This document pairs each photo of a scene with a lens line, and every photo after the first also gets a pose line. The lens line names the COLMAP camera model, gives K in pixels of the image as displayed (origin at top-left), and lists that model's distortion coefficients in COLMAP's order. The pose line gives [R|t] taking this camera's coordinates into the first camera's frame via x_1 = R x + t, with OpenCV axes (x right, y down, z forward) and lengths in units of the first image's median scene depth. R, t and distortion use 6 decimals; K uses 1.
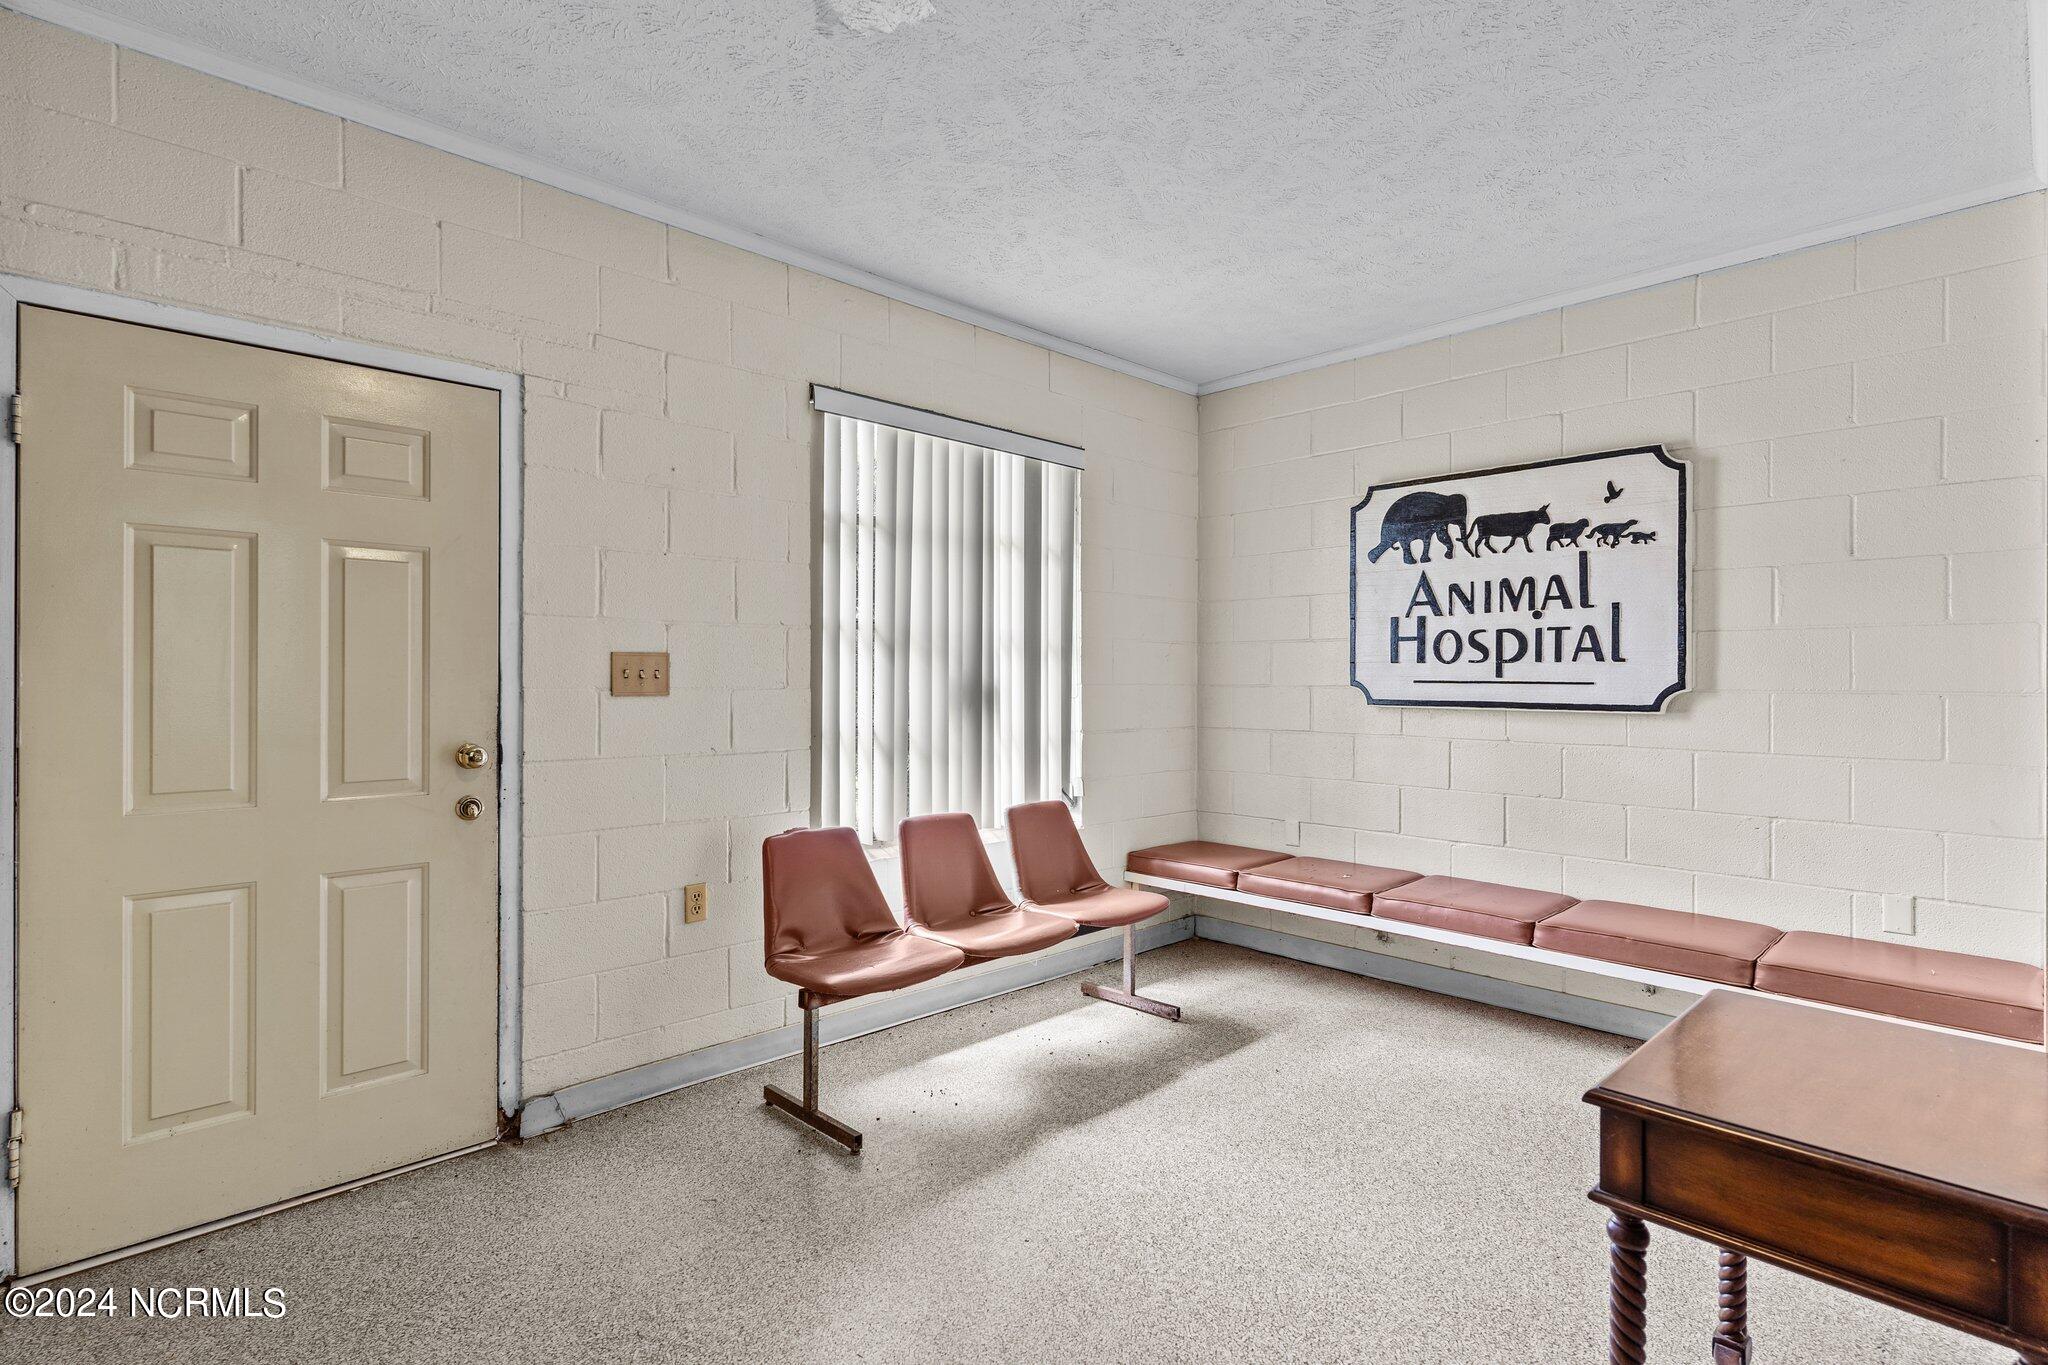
lens RADIAL K [[990.2, 0, 1014.2], [0, 990.2, 672.7], [0, 0, 1]] dist [0.005065, -0.003015]
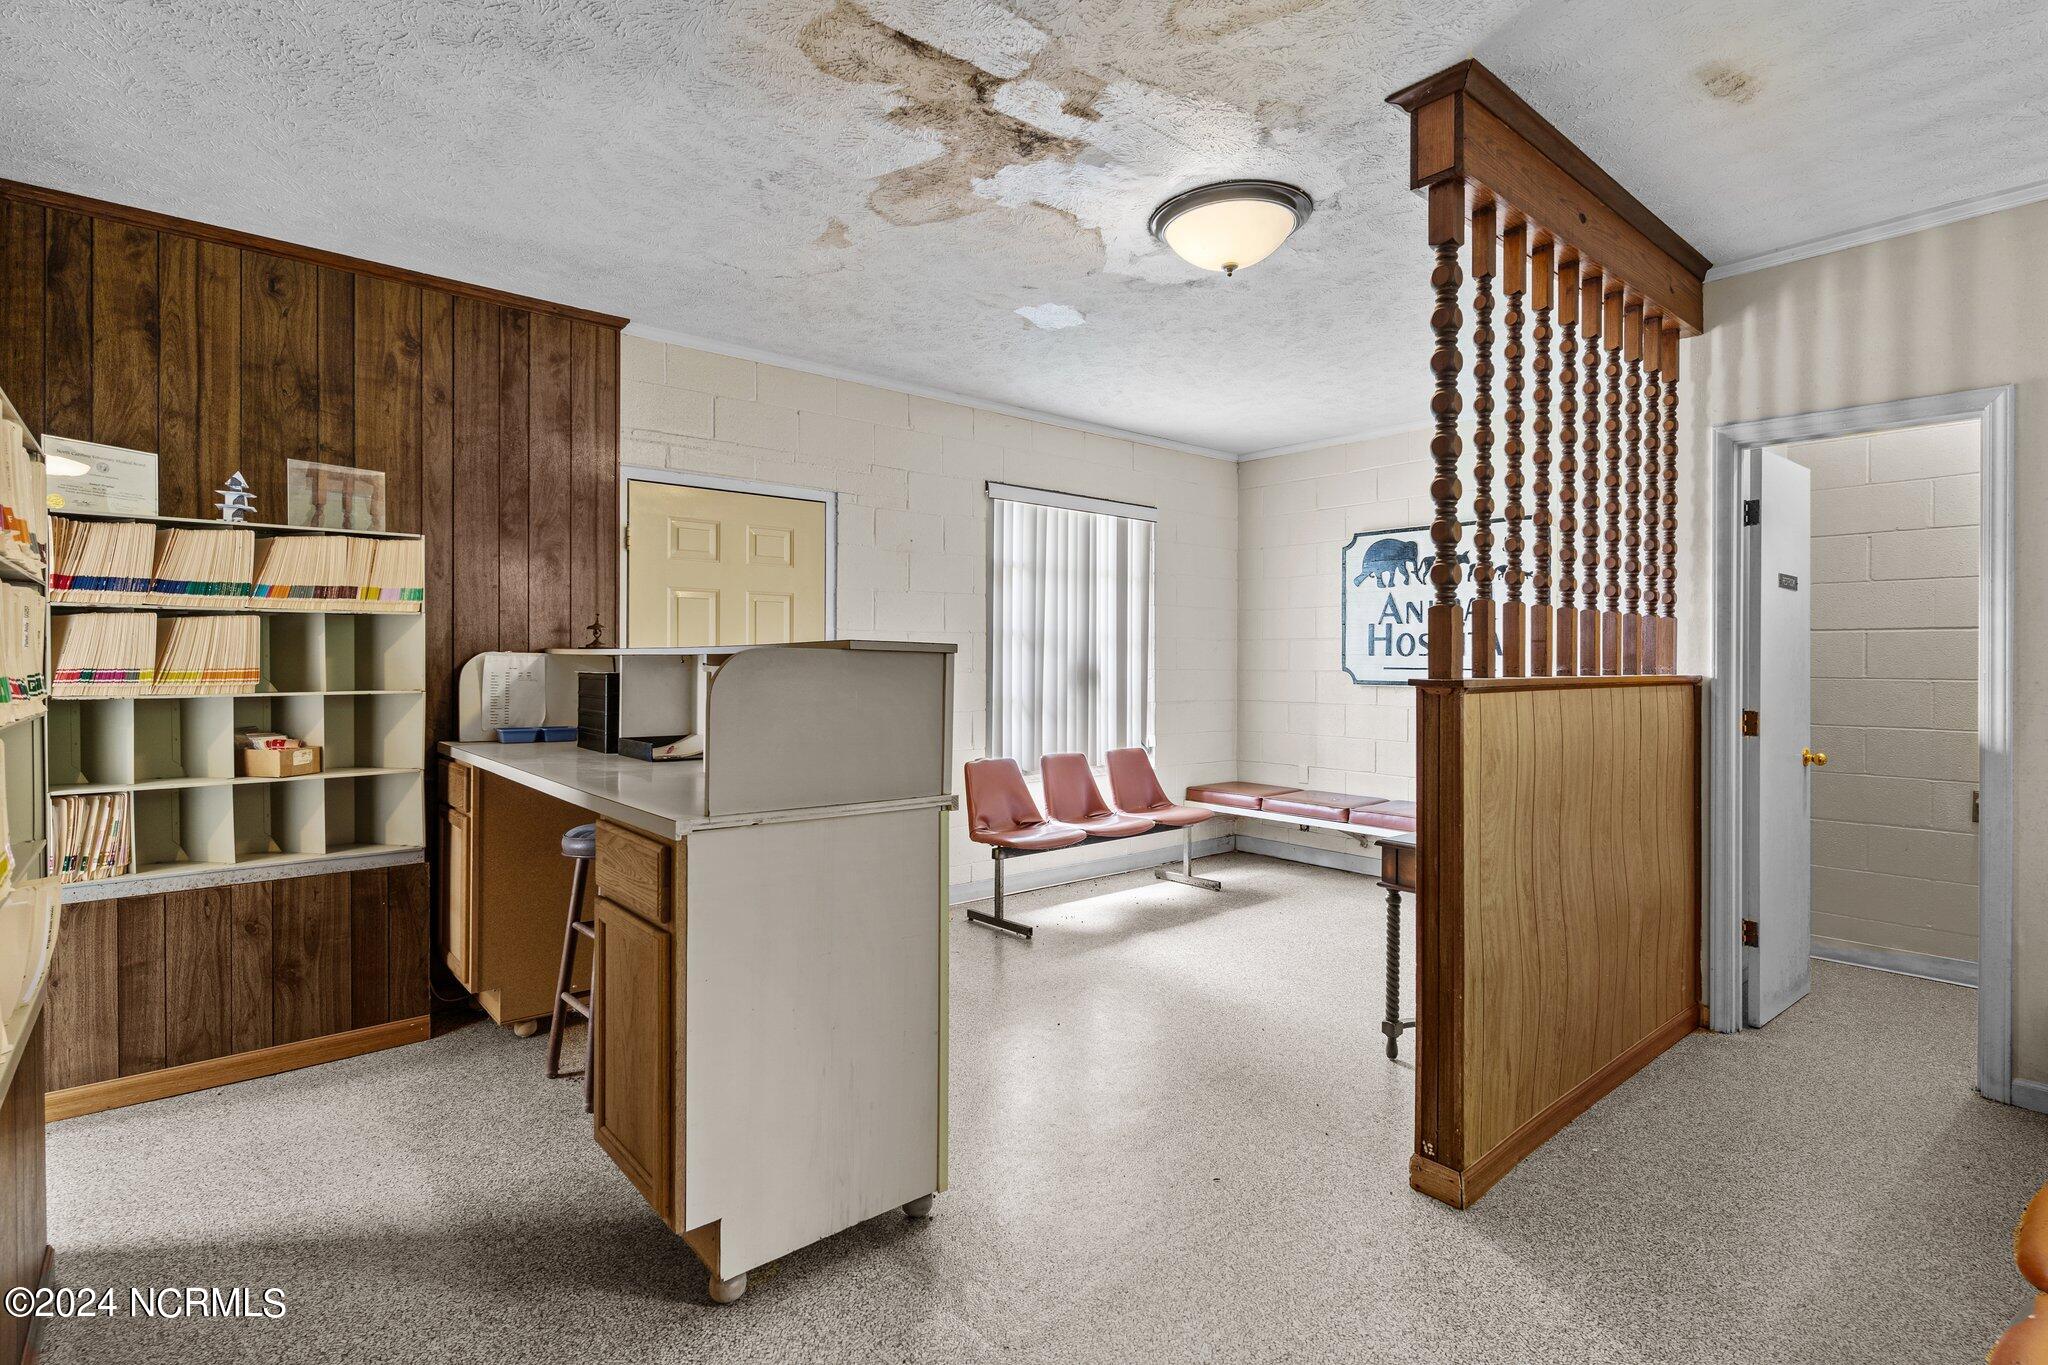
lens RADIAL K [[990.2, 0, 1028.7], [0, 990.2, 651.7], [0, 0, 1]] dist [0.005065, -0.003015]
pose [[0.998965, 0.000901, -0.045484, -0.058246], [-0.001092, 0.999991, -0.004166, -0.009724], [0.045480, 0.004211, 0.998956, -0.529433]]
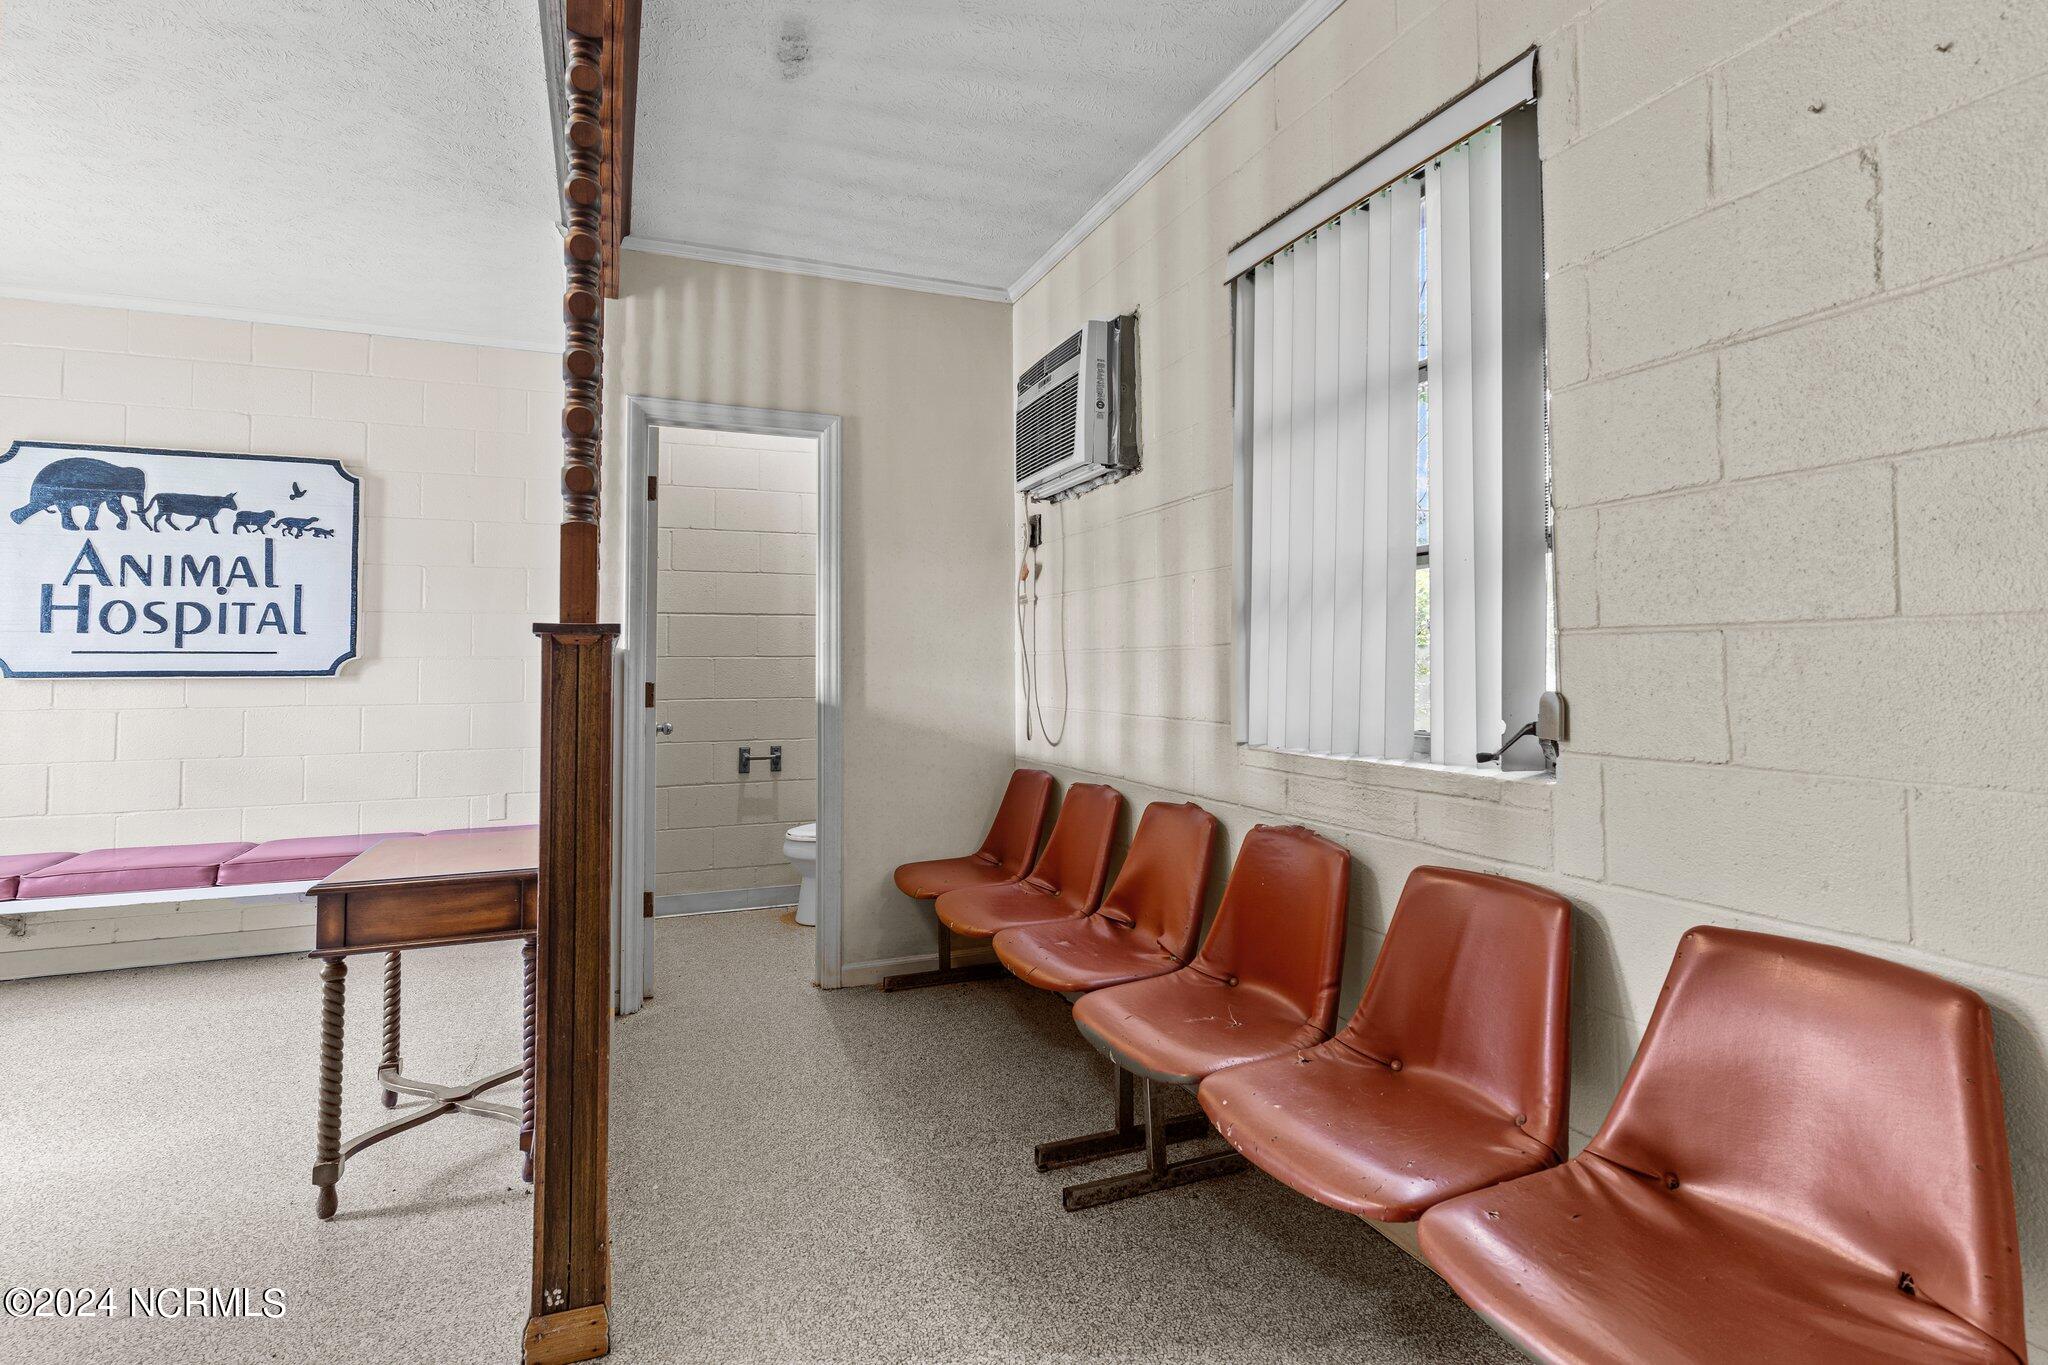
lens RADIAL K [[990.2, 0, 1030.6], [0, 990.2, 628.7], [0, 0, 1]] dist [0.005065, -0.003015]
pose [[0.356169, 0.030436, 0.933926, -0.180995], [0.004200, 0.999407, -0.034172, 0.025181], [-0.934412, 0.016093, 0.355830, -0.231409]]
